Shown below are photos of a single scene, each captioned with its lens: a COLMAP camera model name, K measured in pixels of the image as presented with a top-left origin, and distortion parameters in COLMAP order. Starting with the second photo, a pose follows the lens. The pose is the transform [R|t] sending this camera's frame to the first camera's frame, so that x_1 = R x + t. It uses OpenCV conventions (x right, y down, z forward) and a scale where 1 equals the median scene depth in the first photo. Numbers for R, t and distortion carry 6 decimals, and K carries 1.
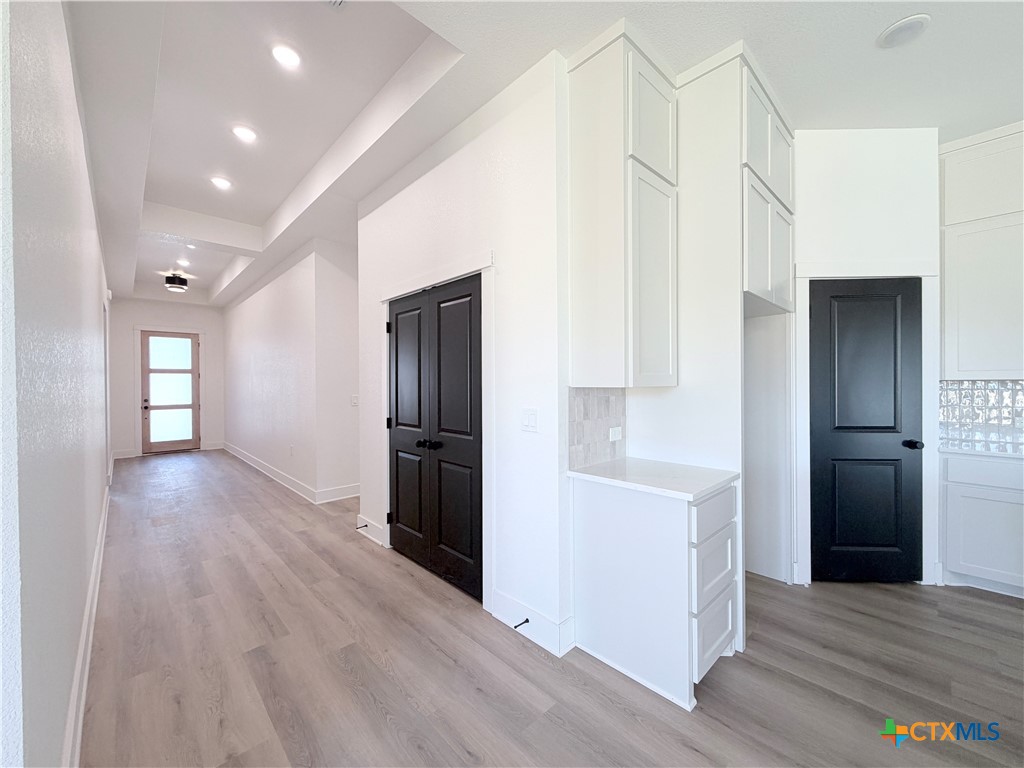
lens RADIAL K [[407.1, 0, 509.6], [0, 407.1, 385.0], [0, 0, 1]] dist [0.000716, -0.000110]
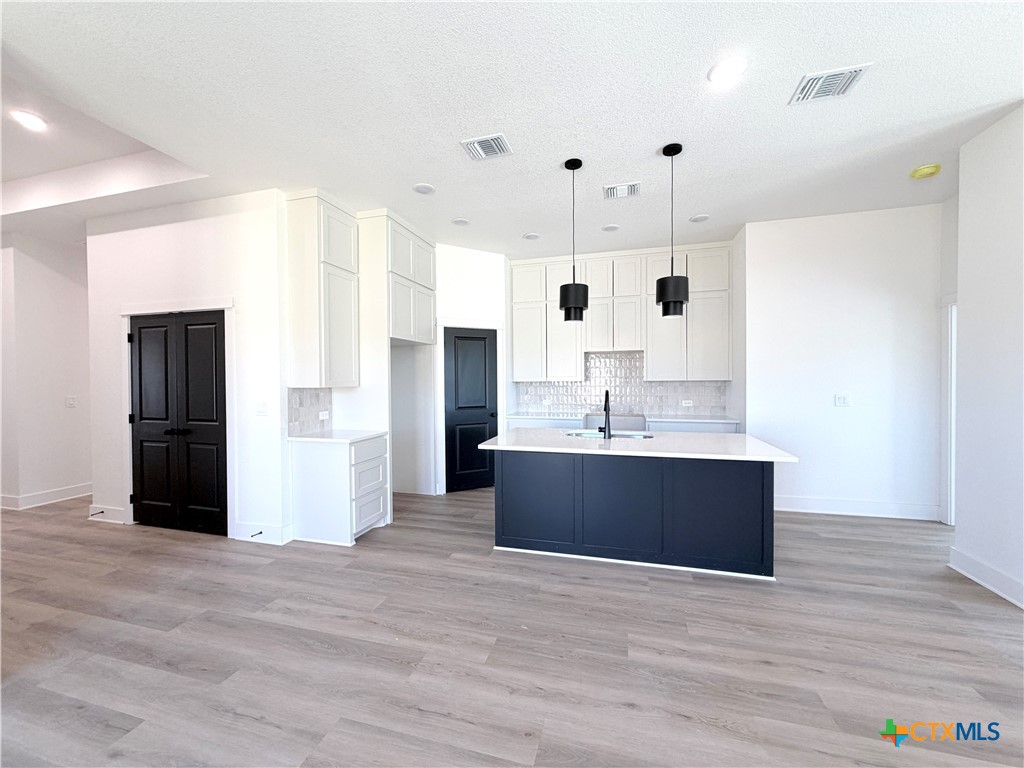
lens RADIAL K [[407.1, 0, 509.6], [0, 407.1, 385.0], [0, 0, 1]] dist [0.000716, -0.000110]
pose [[0.860510, -0.007499, 0.509378, 0.065346], [0.003333, 0.999953, 0.009092, -0.015795], [-0.509422, -0.006126, 0.860495, -0.787214]]
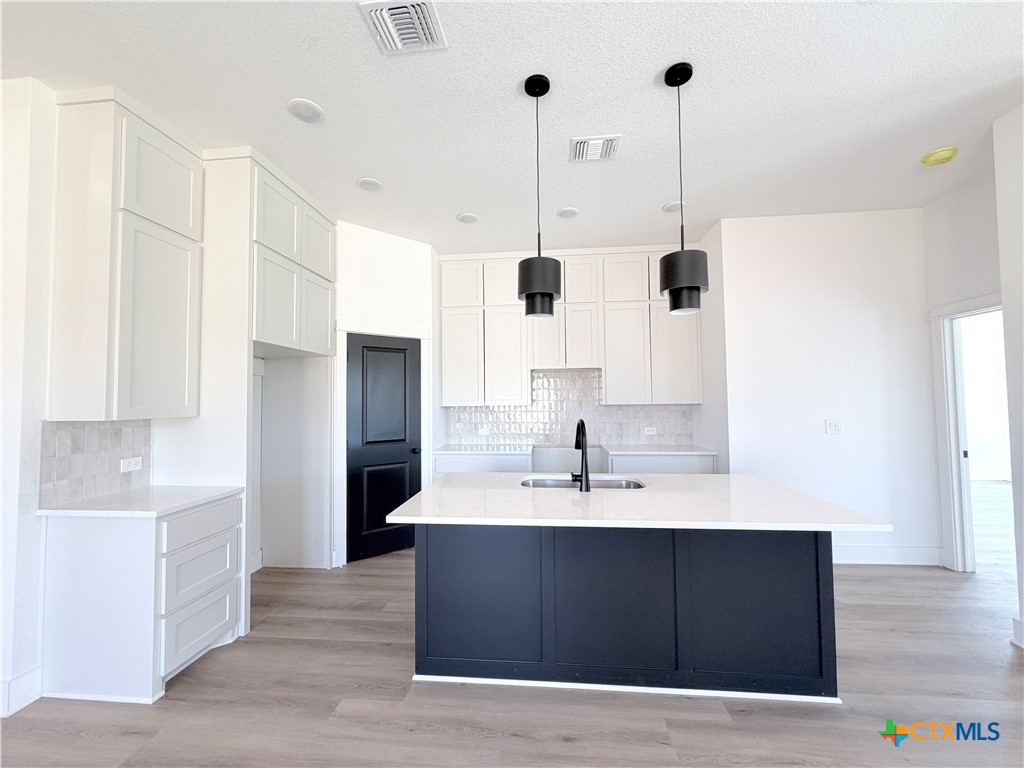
lens RADIAL K [[407.1, 0, 509.6], [0, 407.1, 385.0], [0, 0, 1]] dist [0.000716, -0.000110]
pose [[0.754723, 0.024170, 0.655598, 0.293536], [0.008113, 0.998901, -0.046166, -0.023040], [-0.655993, 0.040162, 0.753697, -0.382987]]
